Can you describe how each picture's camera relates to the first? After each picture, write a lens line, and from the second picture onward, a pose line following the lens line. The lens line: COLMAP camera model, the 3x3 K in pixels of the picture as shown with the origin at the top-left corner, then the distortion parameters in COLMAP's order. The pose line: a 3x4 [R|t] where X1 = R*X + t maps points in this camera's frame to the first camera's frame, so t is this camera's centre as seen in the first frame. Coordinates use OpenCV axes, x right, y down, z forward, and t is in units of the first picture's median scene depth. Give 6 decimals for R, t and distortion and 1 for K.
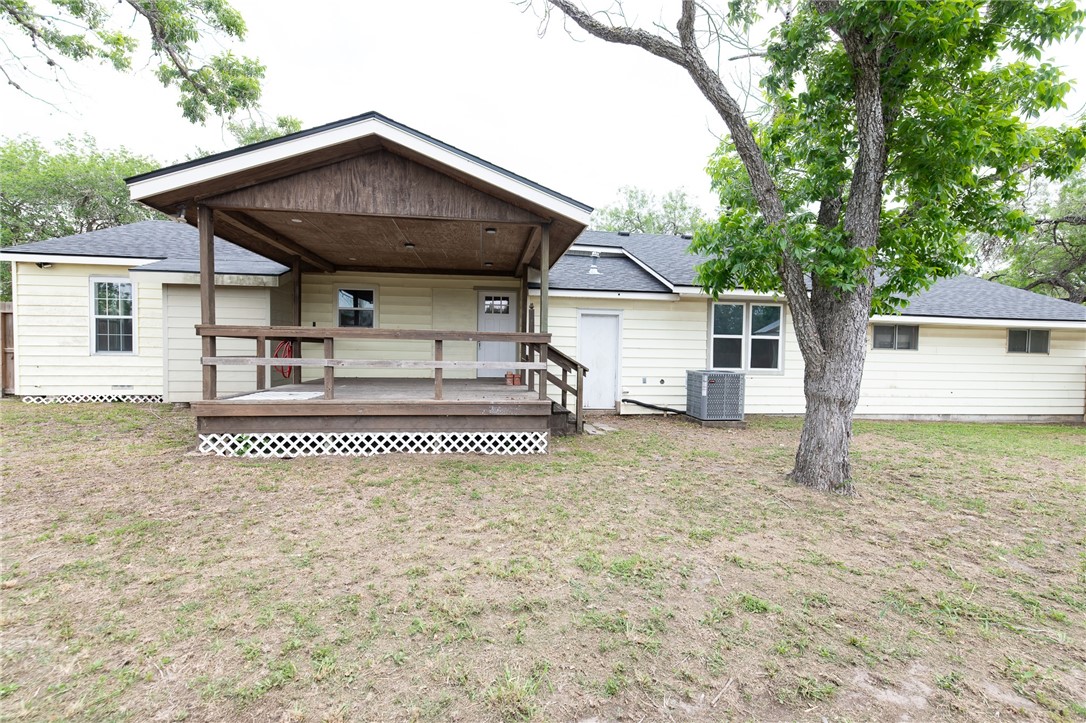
lens RADIAL K [[464.1, 0, 552.1], [0, 464.1, 362.0], [0, 0, 1]] dist [0.000086, -0.011529]
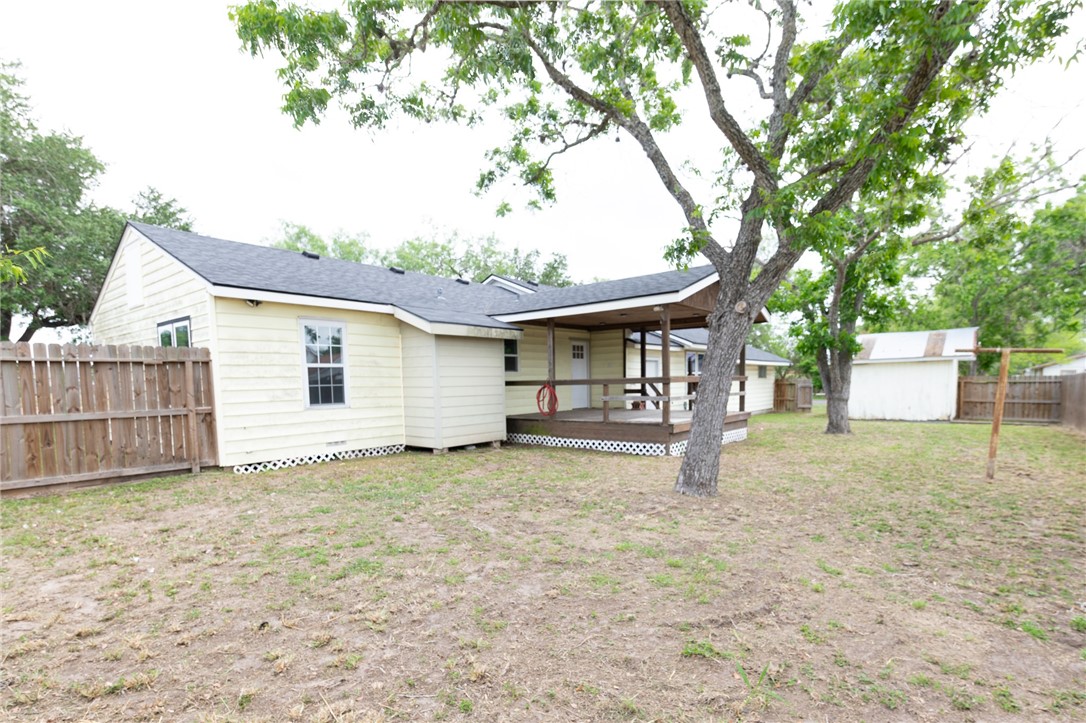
lens RADIAL K [[469.4, 0, 549.1], [0, 469.4, 363.6], [0, 0, 1]] dist [0.000939, -0.000009]
pose [[0.780961, -0.007143, 0.624539, -1.186728], [0.045038, 0.997976, -0.044905, -0.040825], [-0.622954, 0.063197, 0.779701, 0.016215]]
